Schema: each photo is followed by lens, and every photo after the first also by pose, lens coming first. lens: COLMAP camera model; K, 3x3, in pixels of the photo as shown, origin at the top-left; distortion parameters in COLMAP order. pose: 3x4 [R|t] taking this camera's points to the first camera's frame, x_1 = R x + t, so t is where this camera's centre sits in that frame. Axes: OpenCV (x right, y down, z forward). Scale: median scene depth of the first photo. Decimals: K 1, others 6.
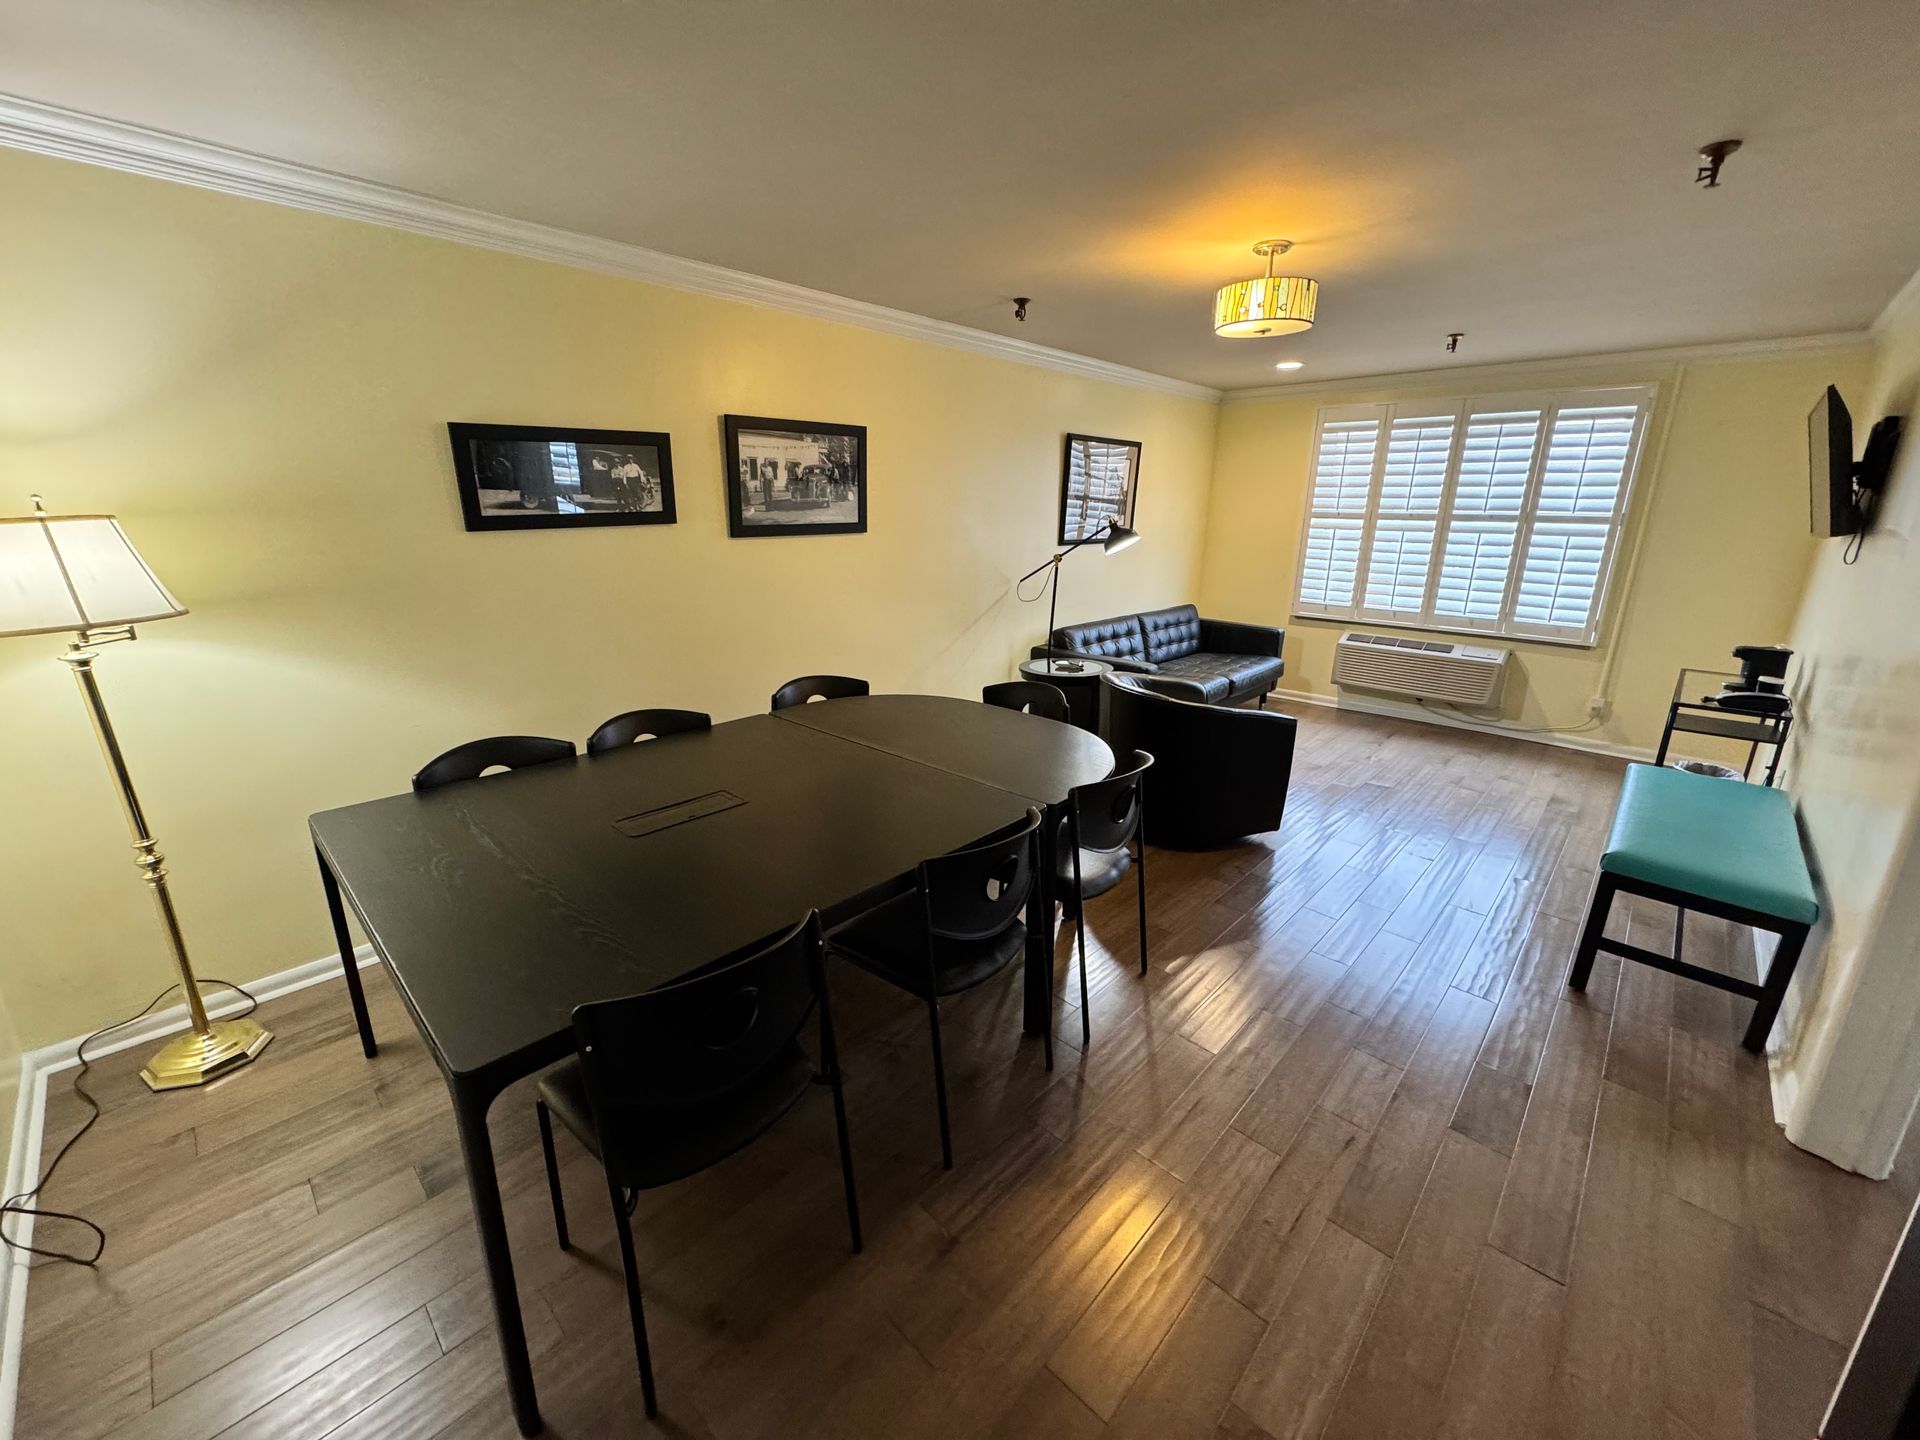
lens RADIAL K [[768.1, 0, 952.3], [0, 768.1, 724.5], [0, 0, 1]] dist [-0.001747, -0.000423]
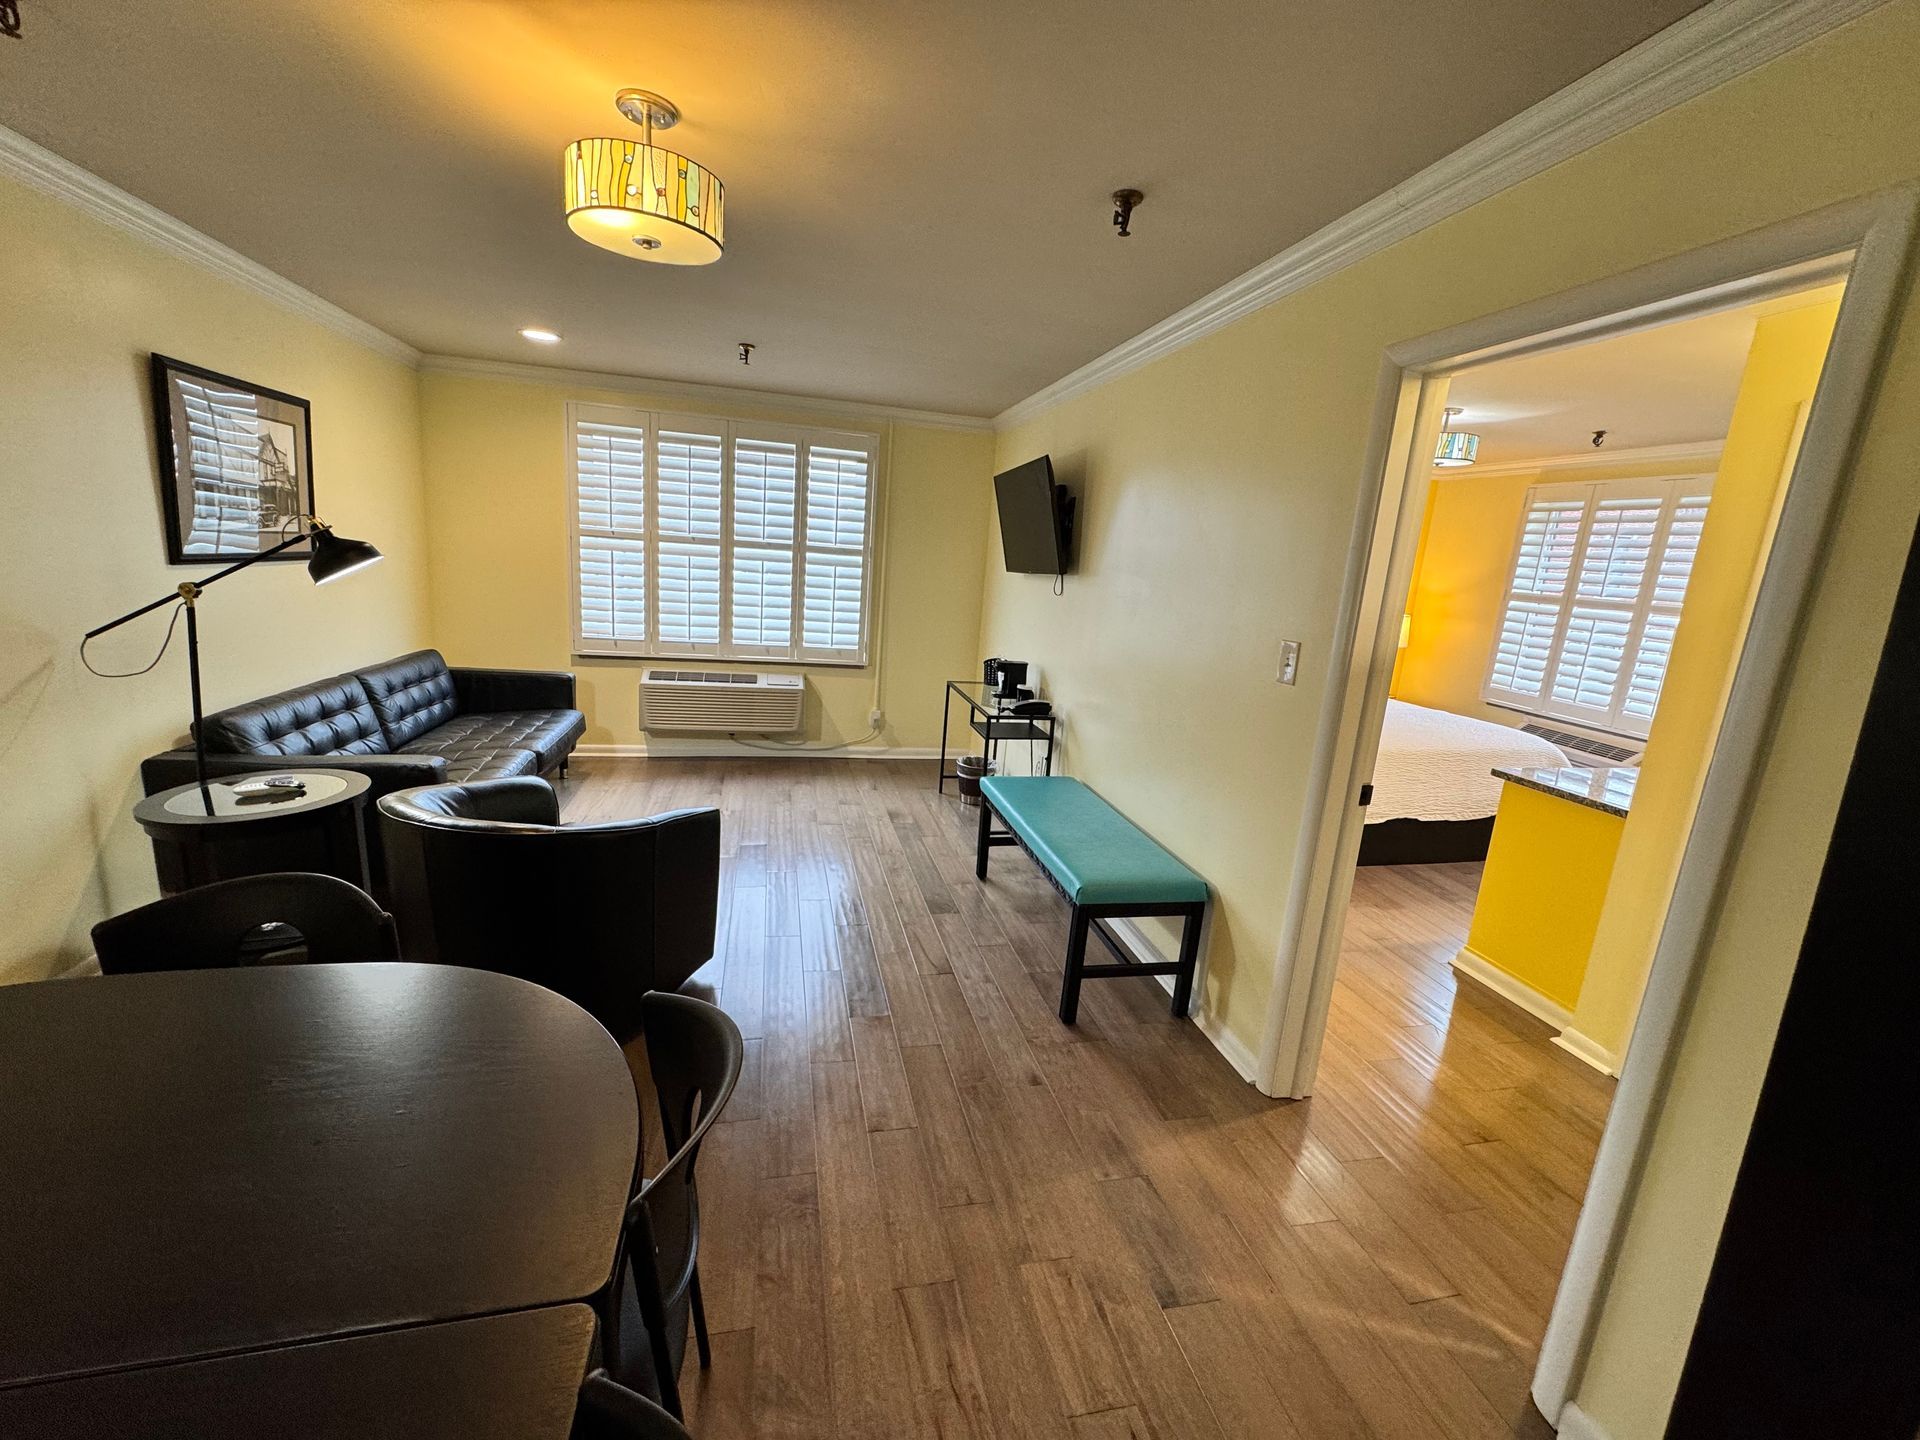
lens RADIAL K [[768.1, 0, 959.7], [0, 768.1, 719.9], [0, 0, 1]] dist [-0.001747, -0.000423]
pose [[0.543914, -0.145394, 0.826449, -0.018657], [0.167607, 0.983853, 0.062778, -0.067352], [-0.822232, 0.104373, 0.559500, 0.260373]]
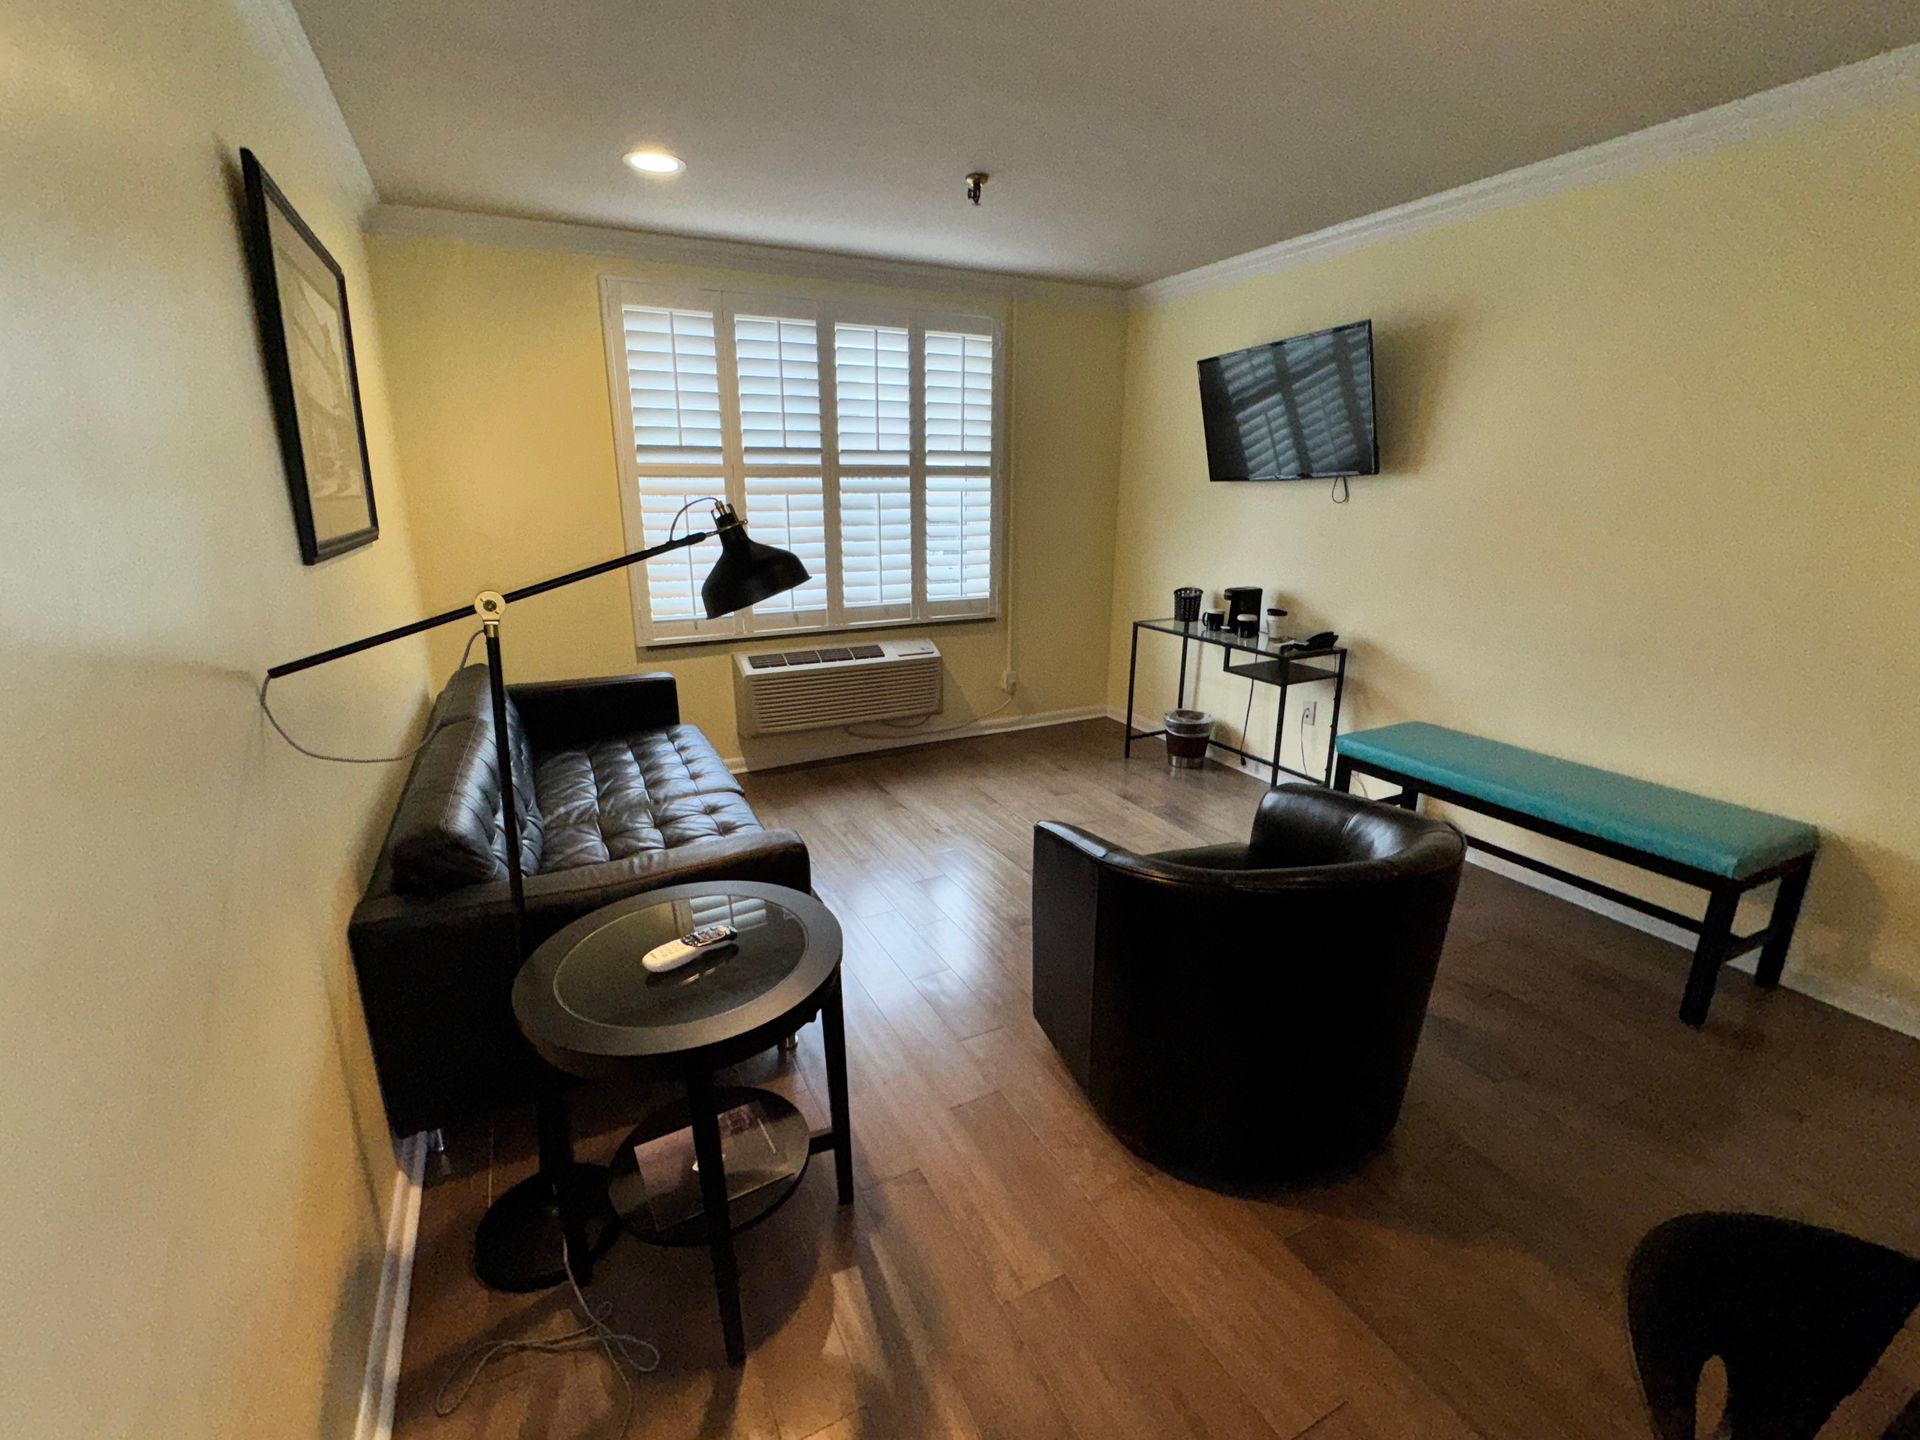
lens RADIAL K [[846.1, 0, 957.8], [0, 846.1, 716.1], [0, 0, 1]] dist [-0.001106, -0.000089]
pose [[0.328716, -0.259132, 0.908183, -0.083479], [0.270243, 0.947221, 0.172457, -0.164317], [-0.904939, 0.188740, 0.381395, 0.656873]]
